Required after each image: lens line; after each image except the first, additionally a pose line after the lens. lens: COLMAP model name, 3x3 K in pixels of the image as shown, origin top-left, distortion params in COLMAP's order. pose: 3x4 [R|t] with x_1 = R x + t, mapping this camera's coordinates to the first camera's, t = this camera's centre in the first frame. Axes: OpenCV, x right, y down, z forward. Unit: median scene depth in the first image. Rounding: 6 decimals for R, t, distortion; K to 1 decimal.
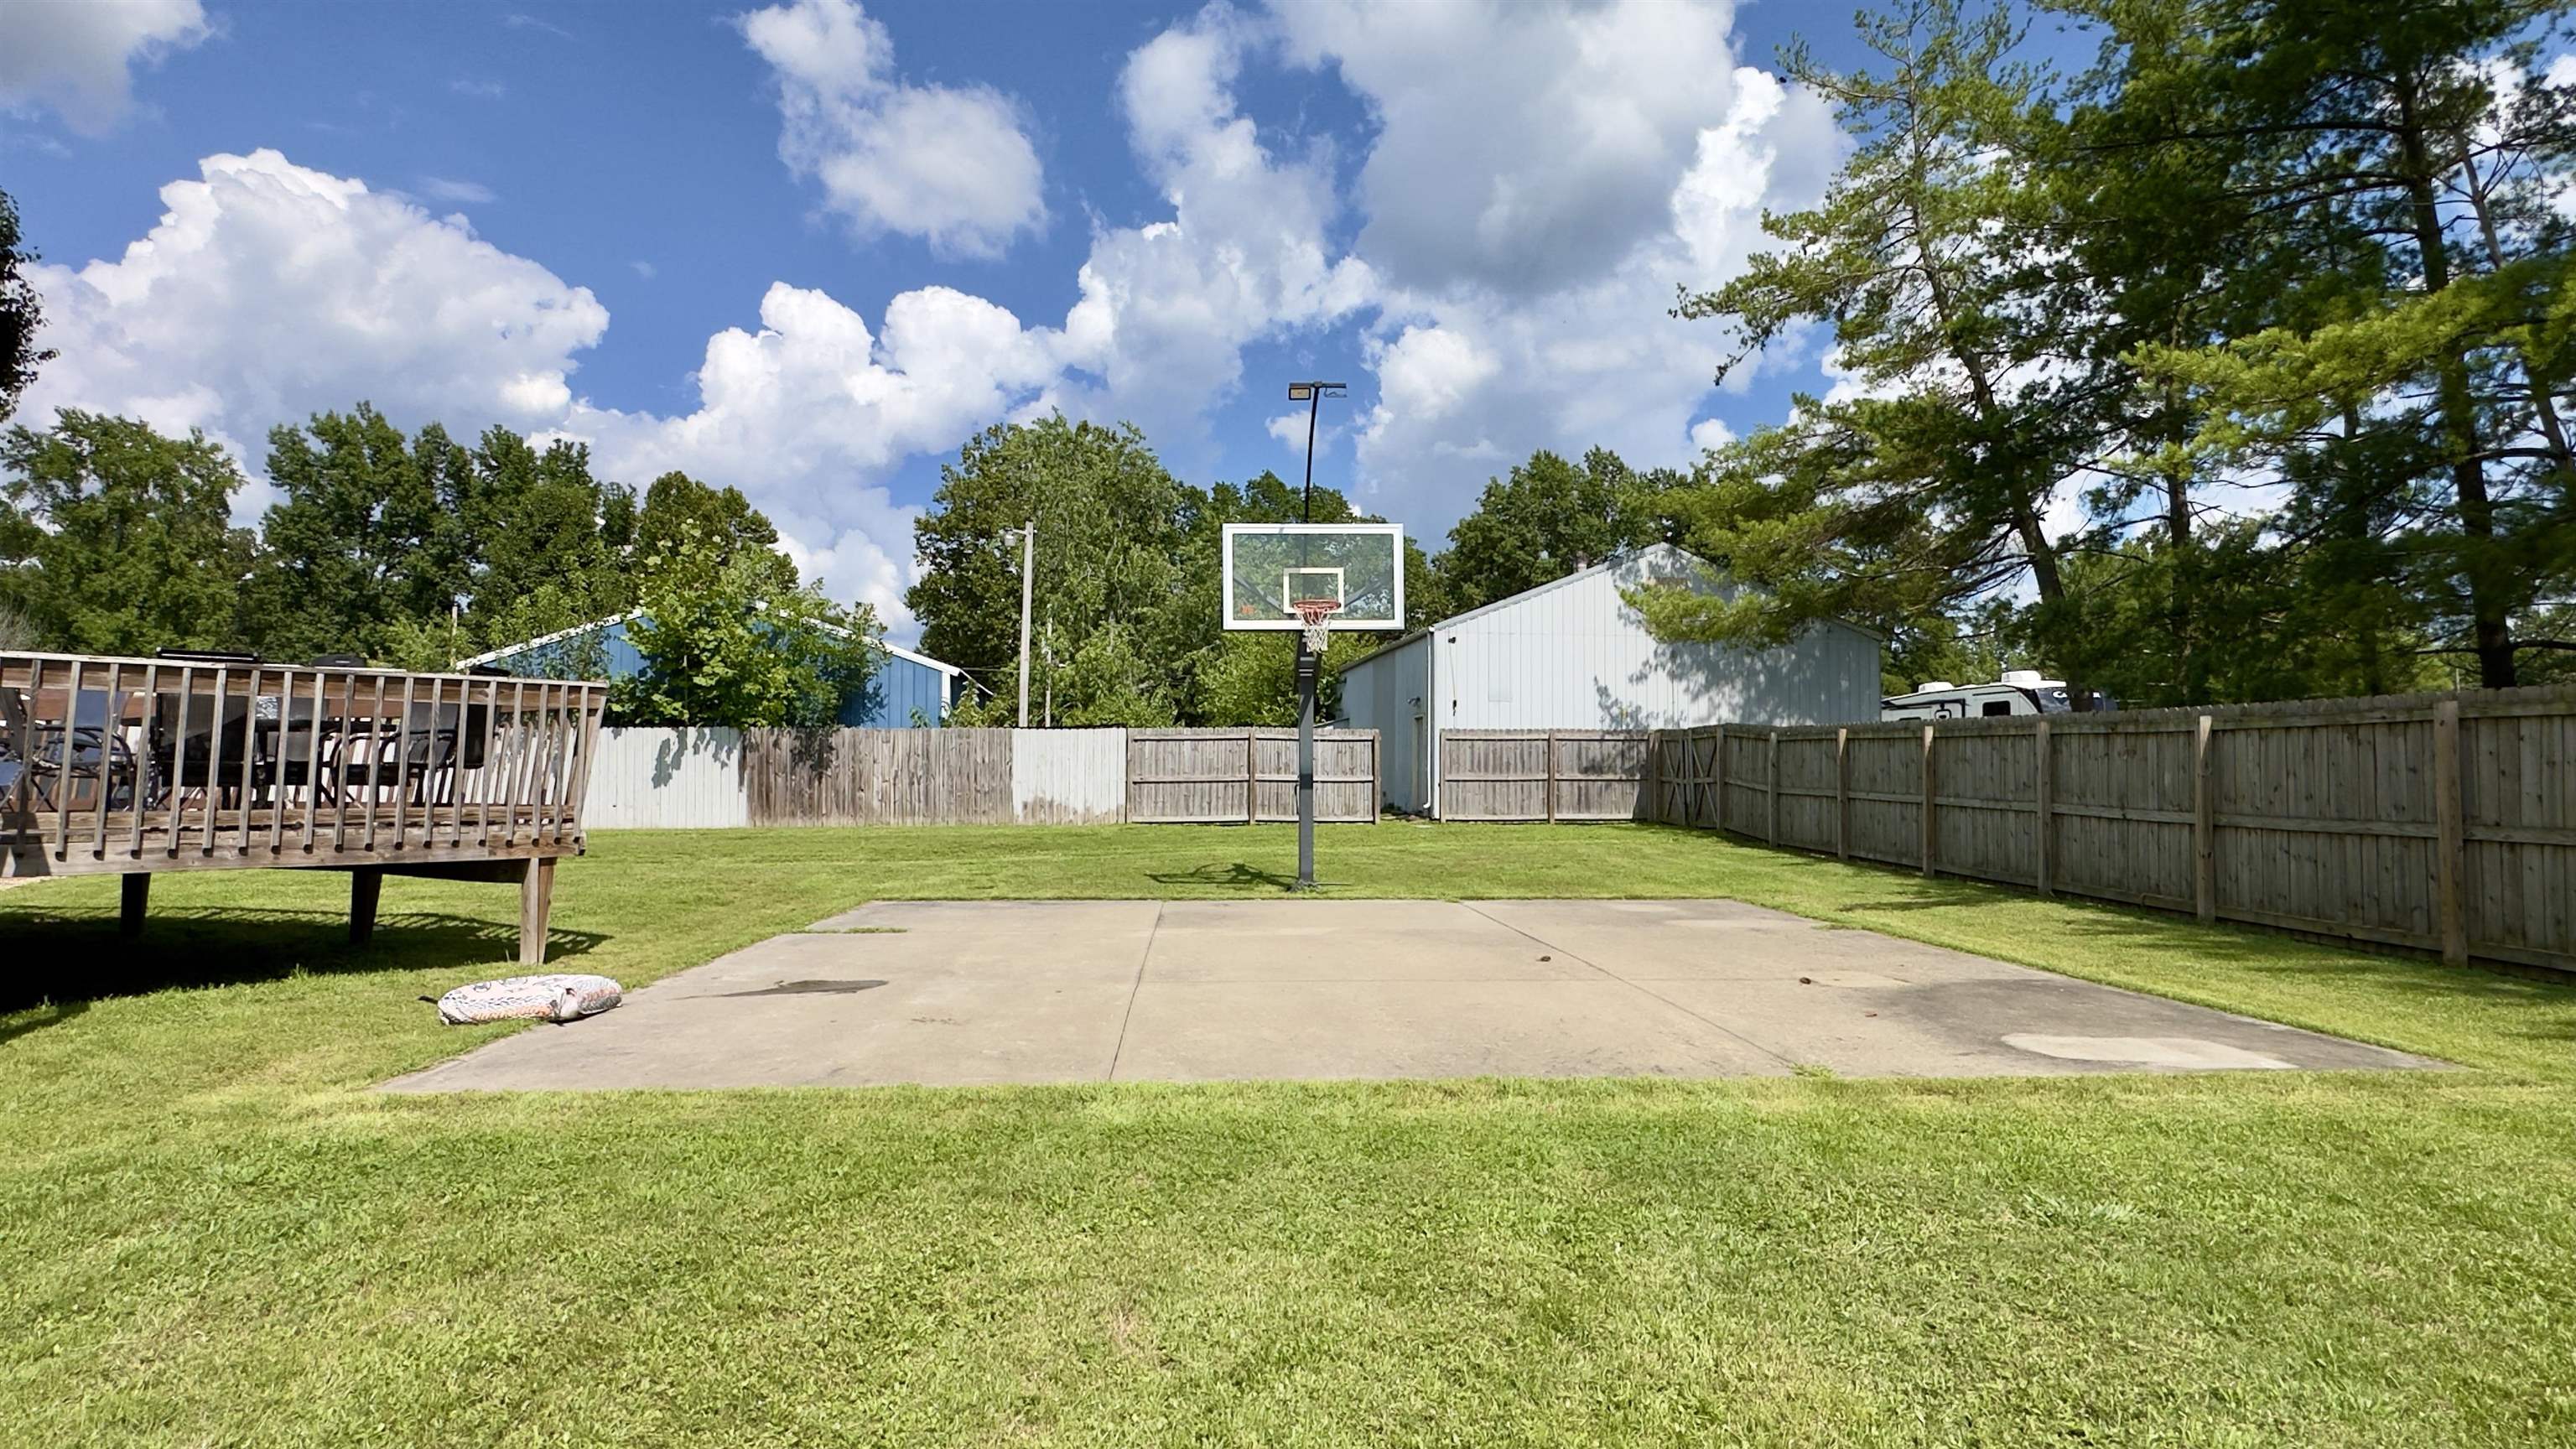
lens RADIAL K [[1402.4, 0, 1280.1], [0, 1402.4, 719.5], [0, 0, 1]] dist [-0.008330, -0.000812]
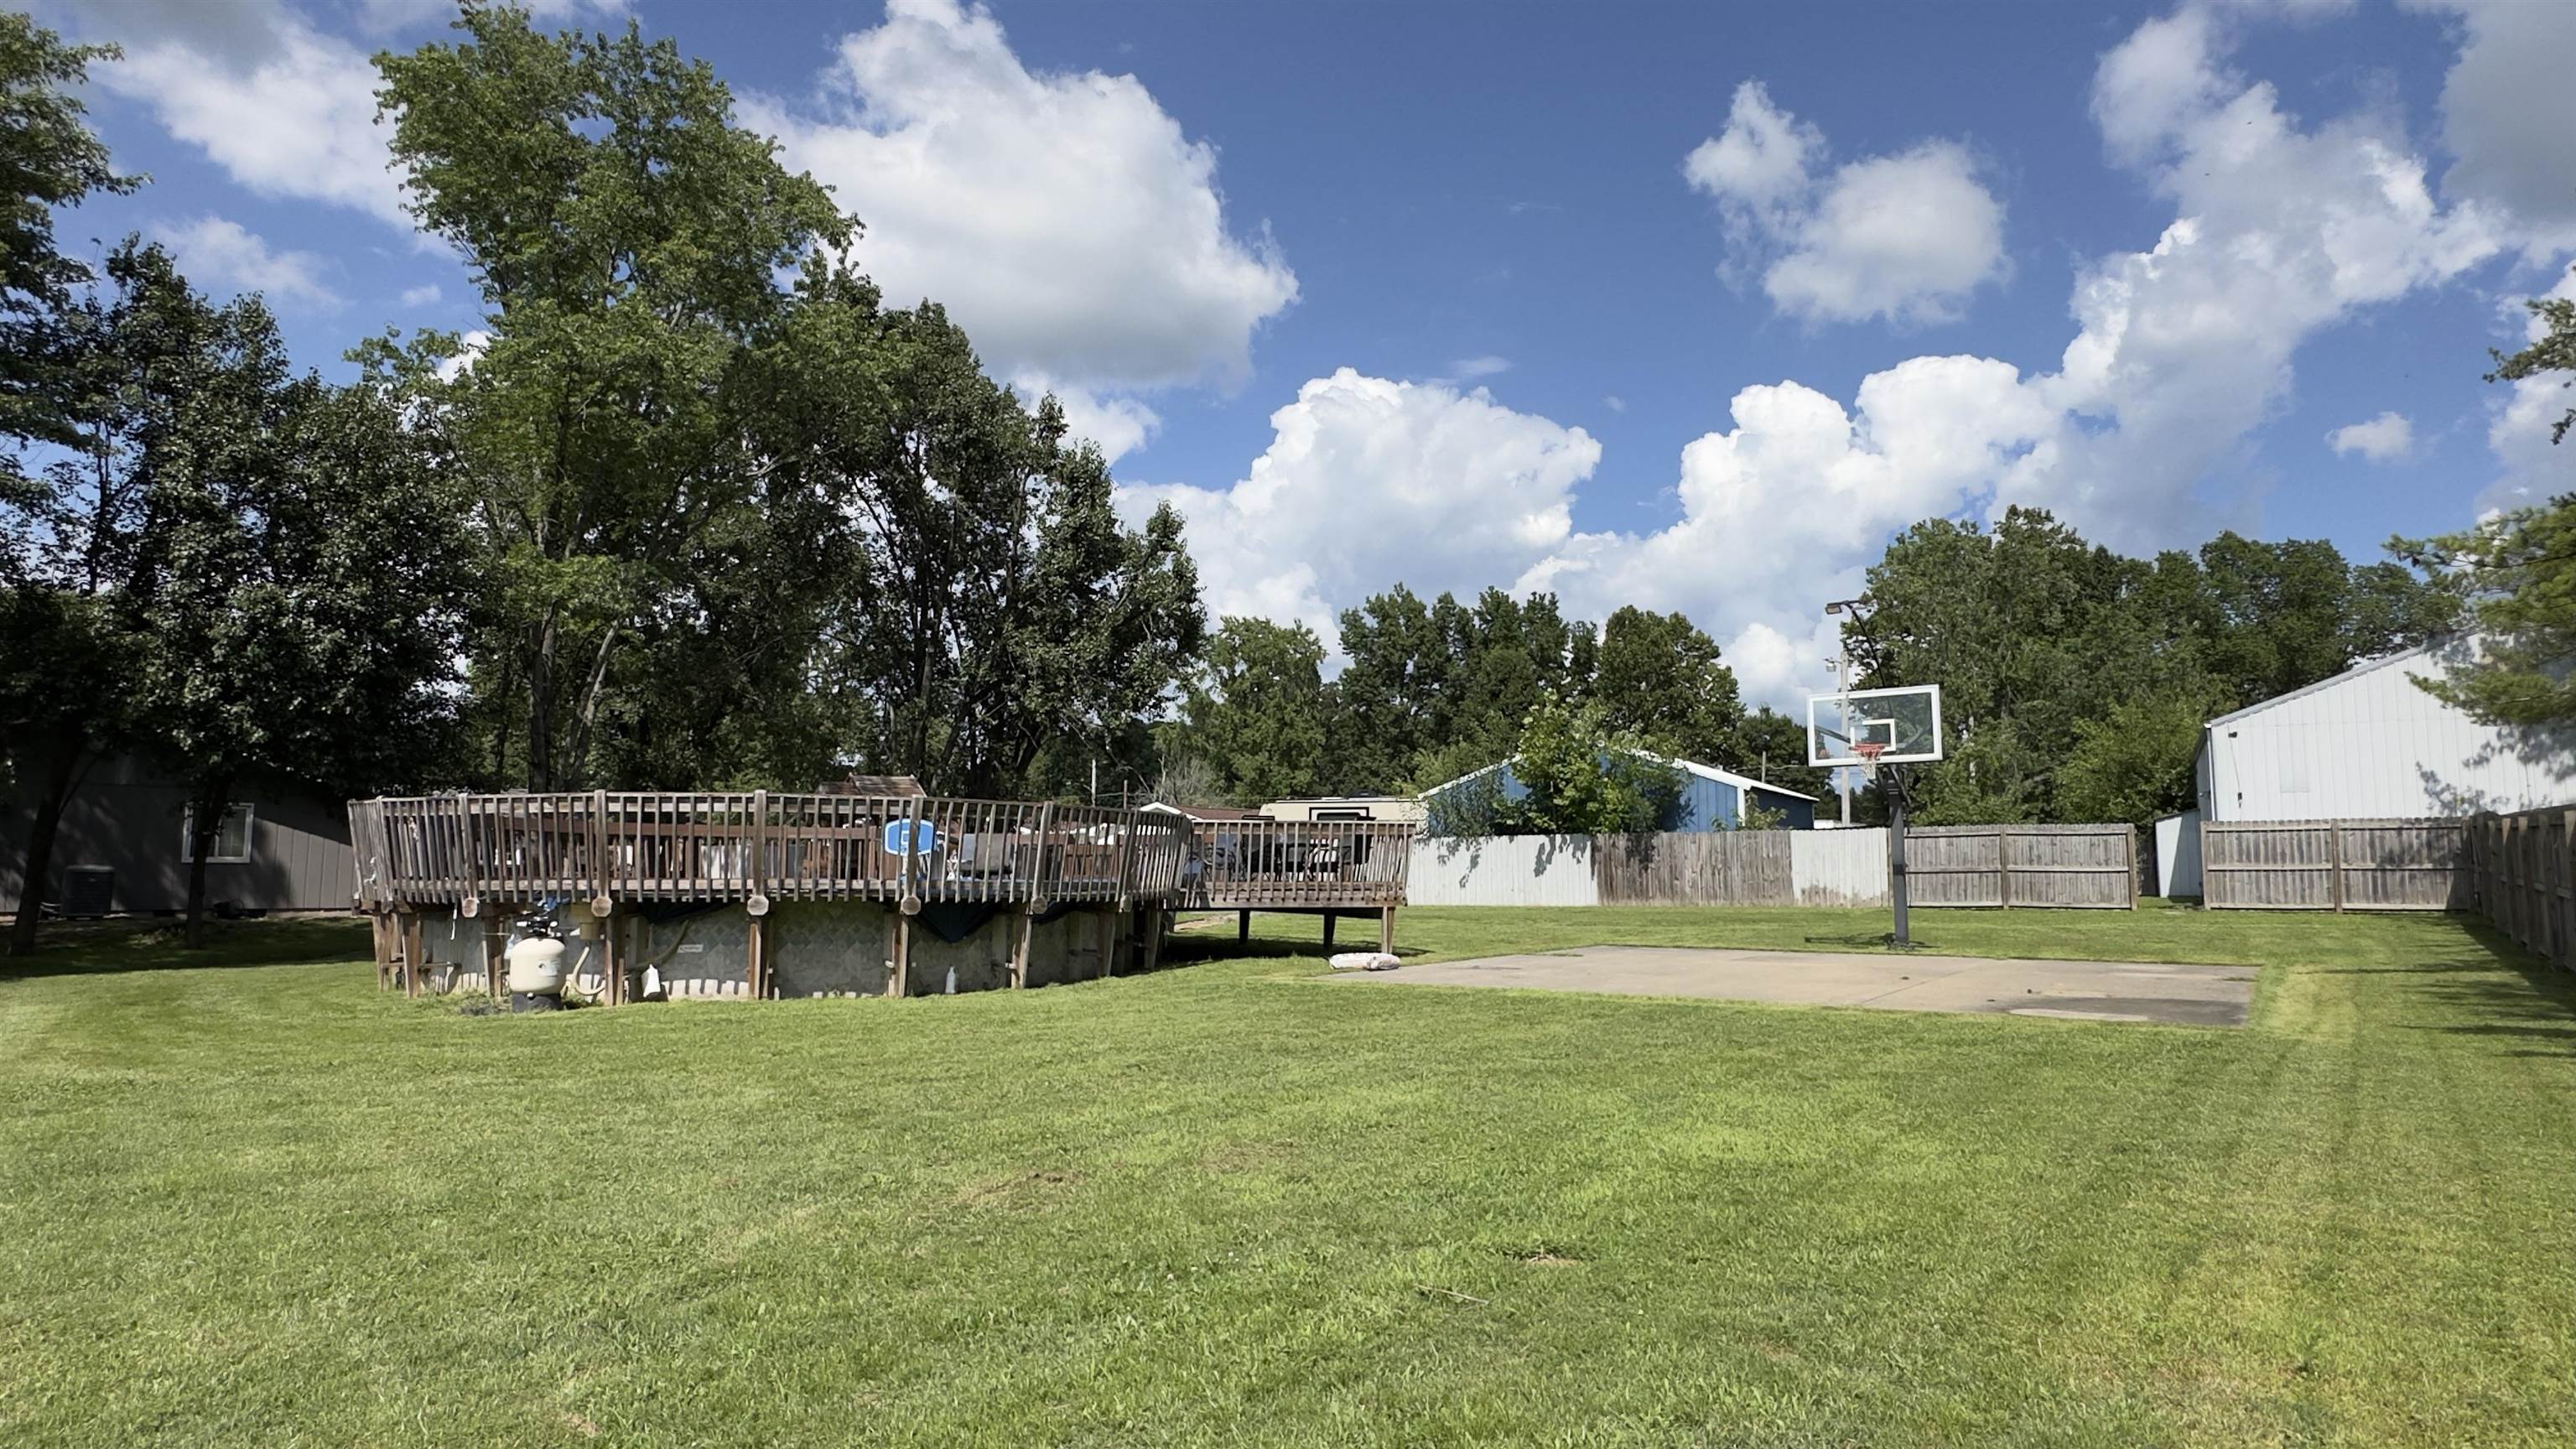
lens RADIAL K [[1402.4, 0, 1273.8], [0, 1402.4, 729.1], [0, 0, 1]] dist [-0.008330, -0.000812]
pose [[0.771208, -0.065640, -0.633190, 0.082066], [0.027458, 0.997174, -0.069930, -0.002912], [0.635990, 0.036544, 0.770831, -0.088189]]
